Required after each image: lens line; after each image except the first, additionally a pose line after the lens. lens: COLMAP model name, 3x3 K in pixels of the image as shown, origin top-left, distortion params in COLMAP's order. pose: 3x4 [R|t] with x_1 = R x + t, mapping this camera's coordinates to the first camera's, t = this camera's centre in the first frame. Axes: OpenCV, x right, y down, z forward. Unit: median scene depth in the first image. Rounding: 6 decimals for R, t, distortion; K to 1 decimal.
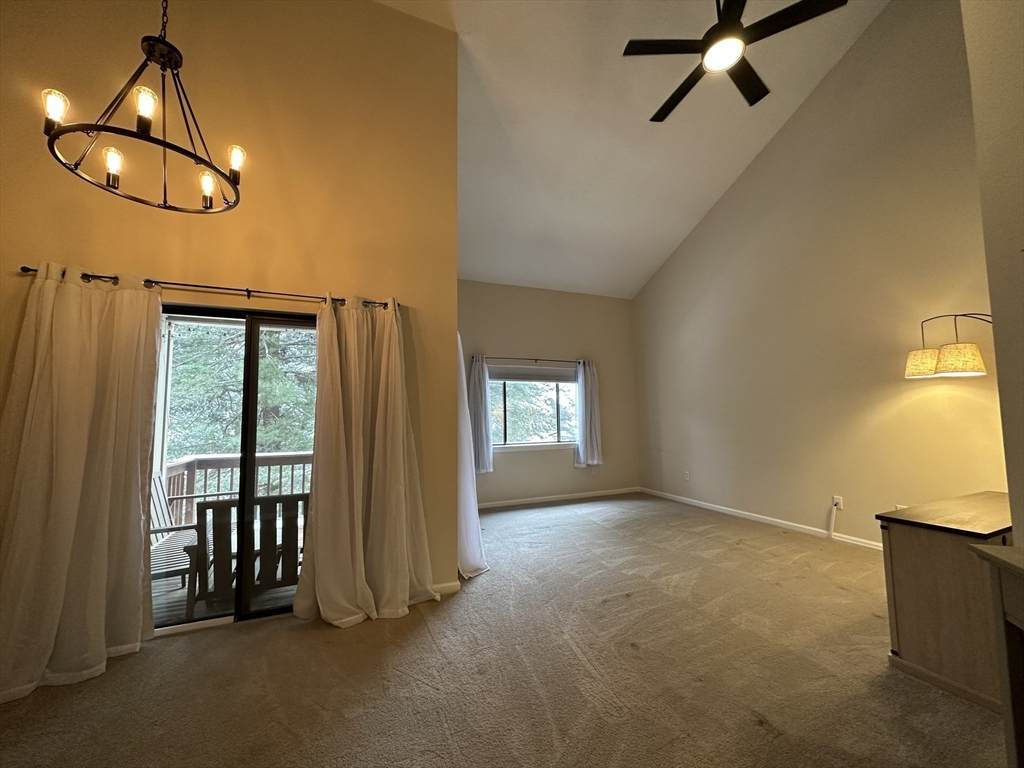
lens RADIAL K [[406.2, 0, 511.1], [0, 406.2, 384.3], [0, 0, 1]] dist [-0.001707, 0.000255]
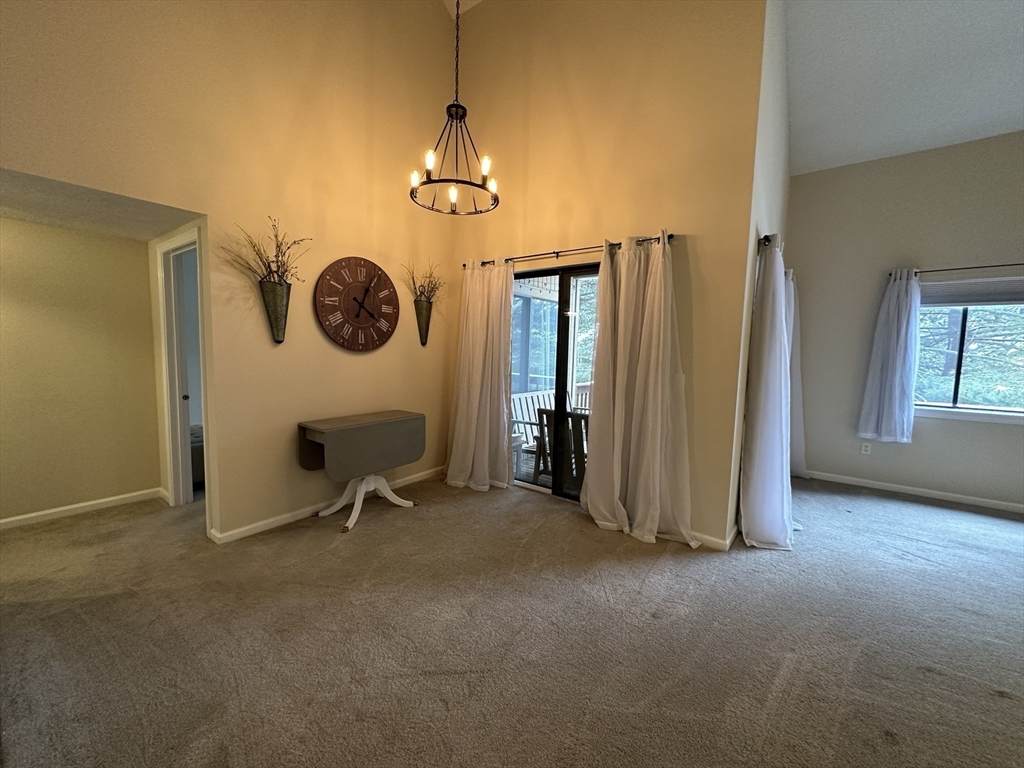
lens RADIAL K [[406.2, 0, 511.1], [0, 406.2, 384.3], [0, 0, 1]] dist [-0.001707, 0.000255]
pose [[0.491208, 0.099406, -0.865352, 0.418888], [0.036609, 0.990233, 0.134532, 0.004196], [0.870273, -0.097763, 0.482771, 0.206453]]
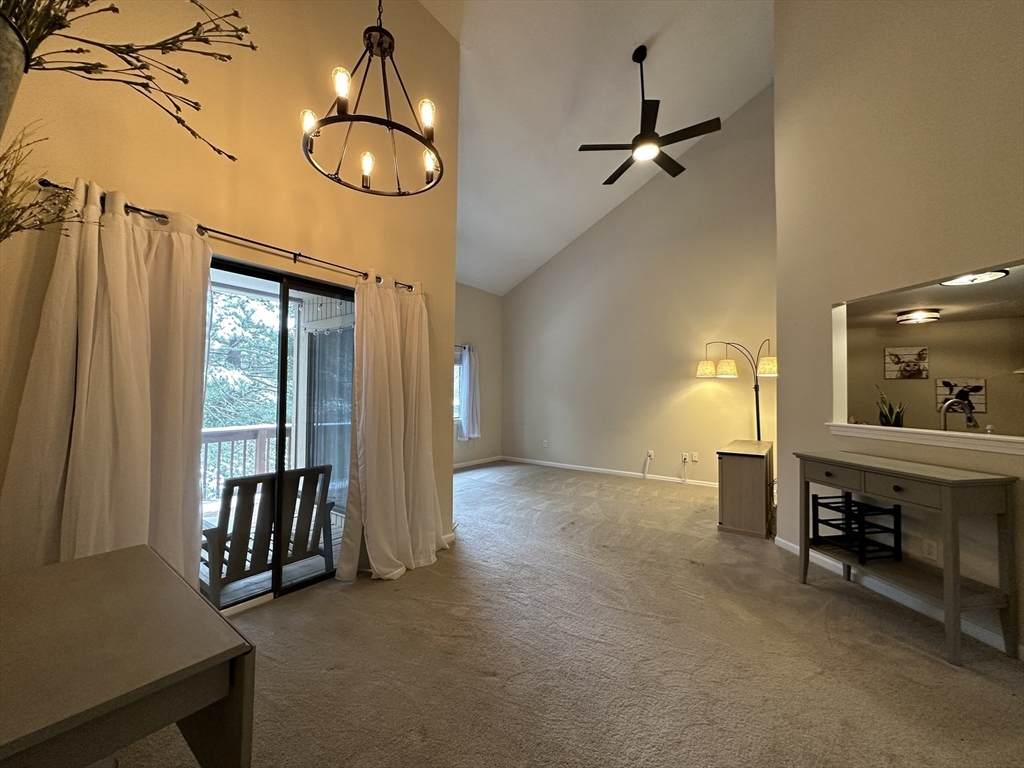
lens RADIAL K [[406.2, 0, 511.1], [0, 406.2, 384.3], [0, 0, 1]] dist [-0.001707, 0.000255]
pose [[0.864206, 0.036211, 0.501833, -0.654146], [-0.059440, 0.997770, 0.030364, 0.012874], [-0.499614, -0.056070, 0.864431, -0.084013]]
